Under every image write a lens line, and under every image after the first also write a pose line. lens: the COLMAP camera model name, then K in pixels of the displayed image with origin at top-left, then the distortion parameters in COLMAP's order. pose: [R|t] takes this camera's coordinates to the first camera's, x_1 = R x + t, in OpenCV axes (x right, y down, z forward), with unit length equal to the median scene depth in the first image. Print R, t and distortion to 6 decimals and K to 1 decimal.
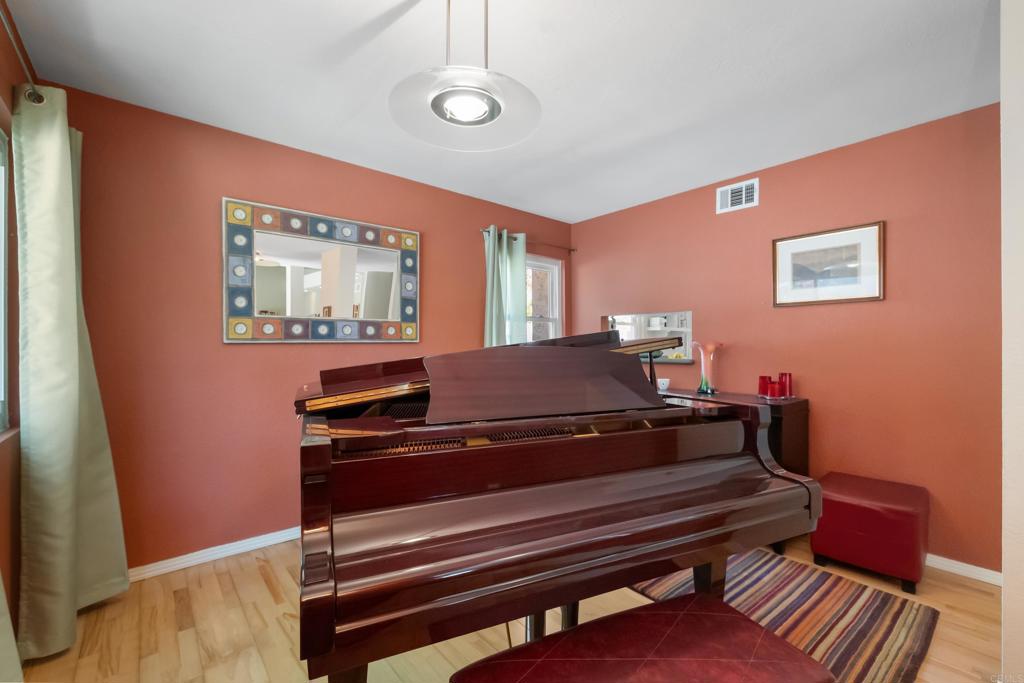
lens RADIAL K [[430.1, 0, 513.0], [0, 430.1, 347.2], [0, 0, 1]] dist [0.000817, -0.000439]
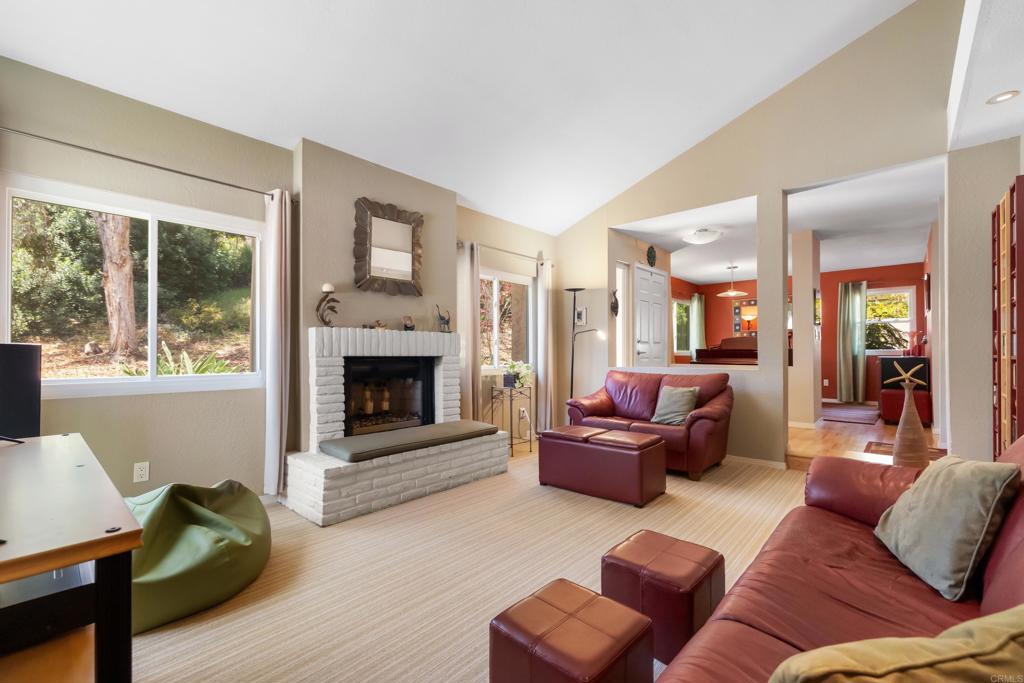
lens RADIAL K [[430.1, 0, 509.3], [0, 430.1, 349.6], [0, 0, 1]] dist [0.000817, -0.000439]
pose [[0.118278, -0.007146, -0.992955, 2.251467], [0.003676, 0.999970, -0.006759, 0.080776], [0.992974, -0.002850, 0.118300, -1.106909]]
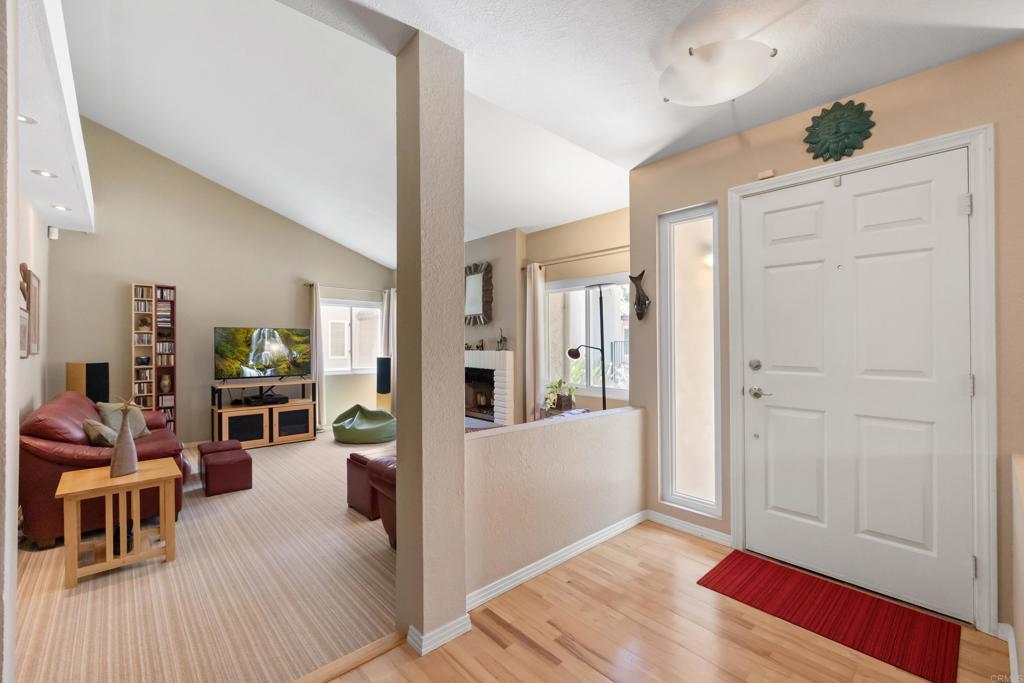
lens RADIAL K [[430.1, 0, 515.7], [0, 430.1, 345.4], [0, 0, 1]] dist [0.000817, -0.000439]
pose [[-0.999291, -0.006337, -0.037119, 0.915453], [-0.006374, 0.999979, 0.000867, -0.002968], [0.037112, 0.001103, -0.999310, 0.475949]]
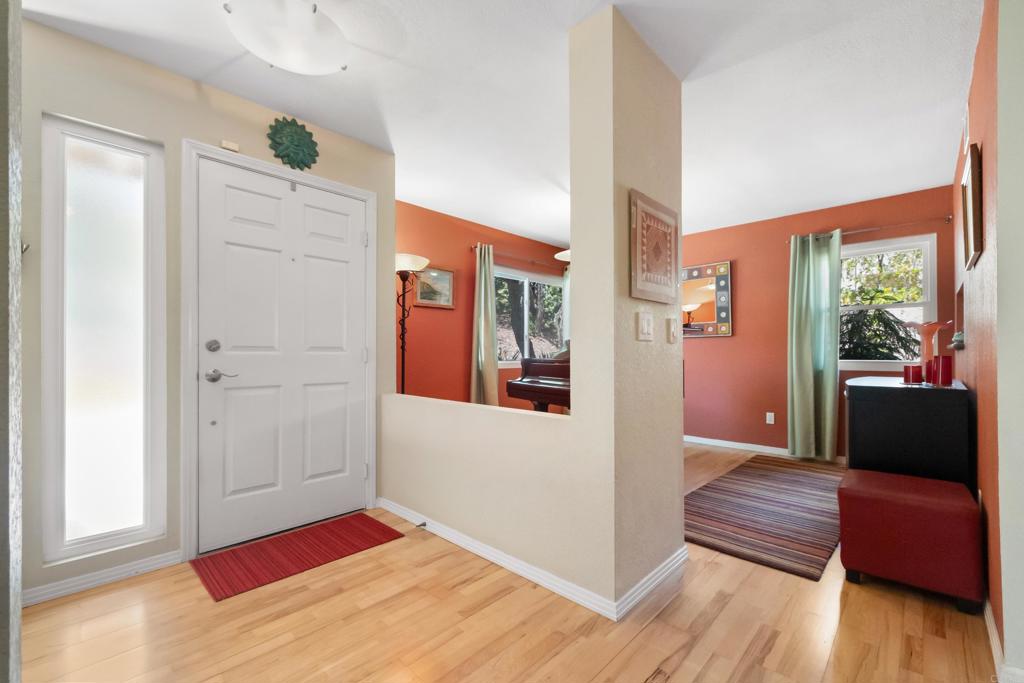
lens RADIAL K [[430.1, 0, 511.4], [0, 430.1, 350.7], [0, 0, 1]] dist [0.000817, -0.000439]
pose [[0.096588, -0.004835, -0.995313, 1.229708], [0.003784, 0.999983, -0.004491, 0.046151], [0.995317, -0.003332, 0.096605, 0.118224]]
